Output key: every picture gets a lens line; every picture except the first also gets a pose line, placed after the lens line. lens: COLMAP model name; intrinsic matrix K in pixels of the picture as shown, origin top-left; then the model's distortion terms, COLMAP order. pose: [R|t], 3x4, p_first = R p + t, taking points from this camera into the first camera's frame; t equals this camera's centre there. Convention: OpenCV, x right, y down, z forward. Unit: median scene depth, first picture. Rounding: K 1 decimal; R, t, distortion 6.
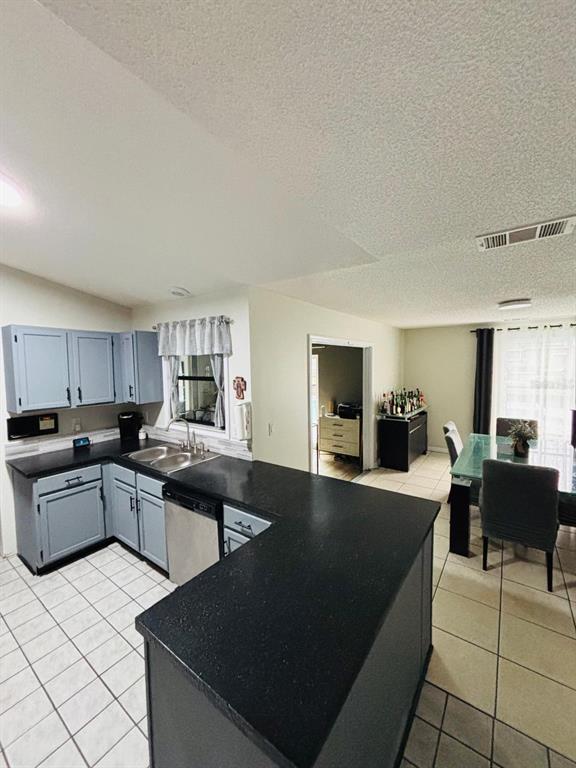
lens RADIAL K [[309.1, 0, 289.1], [0, 309.1, 383.7], [0, 0, 1]] dist [0.000469, 0.000012]
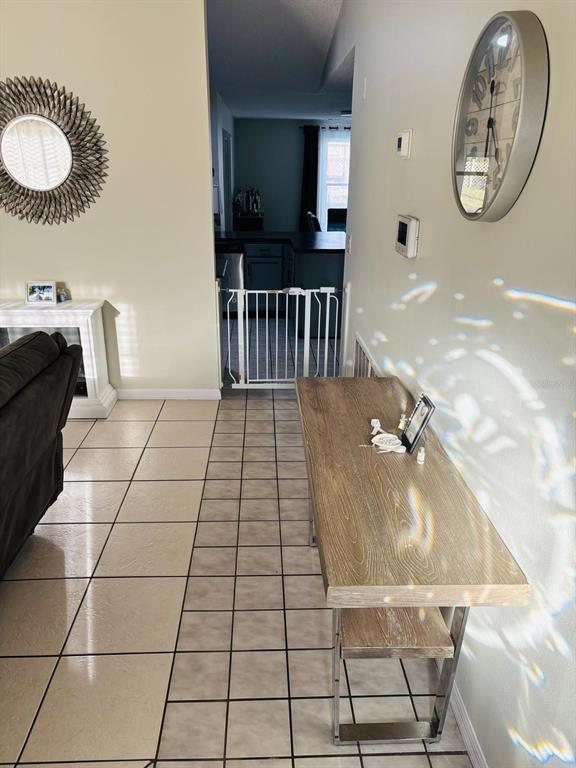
lens RADIAL K [[545.3, 0, 288.0], [0, 545.3, 384.0], [0, 0, 1]] dist [0.001935, 0.000244]
pose [[0.789164, -0.207070, 0.578223, -0.754968], [0.011683, 0.946343, 0.322954, 0.059484], [-0.614072, -0.248108, 0.749239, -0.615686]]
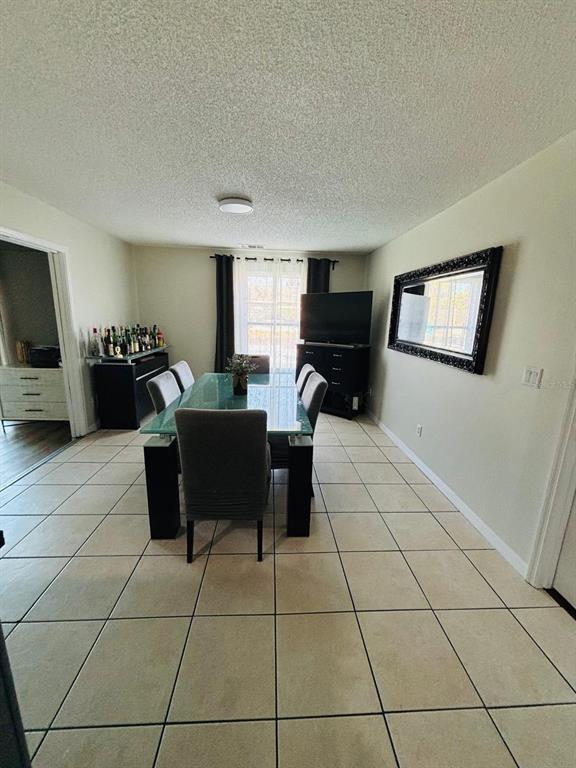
lens RADIAL K [[309.1, 0, 289.1], [0, 309.1, 383.7], [0, 0, 1]] dist [0.000469, 0.000012]
pose [[0.777564, -0.100165, 0.620774, 0.209408], [-0.002390, 0.986753, 0.162212, 0.044151], [-0.628799, -0.127614, 0.767025, 0.175167]]
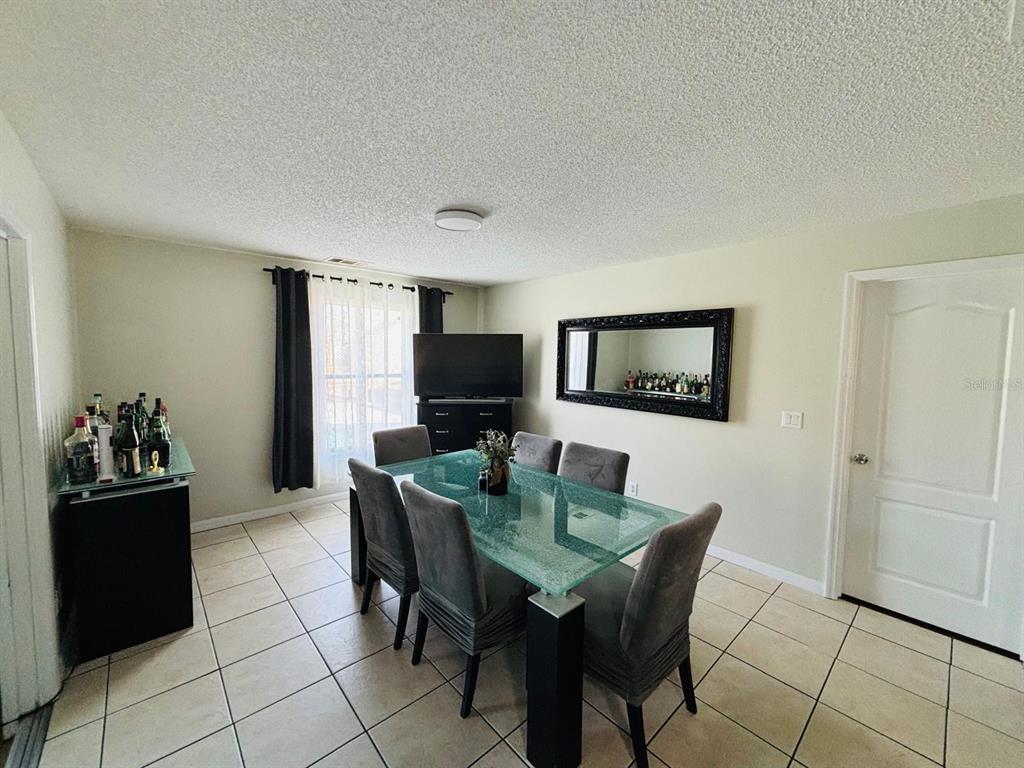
lens RADIAL K [[412.1, 0, 509.5], [0, 412.1, 382.6], [0, 0, 1]] dist [0.000469, 0.000012]
pose [[0.210509, -0.050220, 0.976301, 0.012857], [0.041201, 0.998248, 0.042466, 0.001626], [-0.976723, 0.031285, 0.212209, 0.536889]]
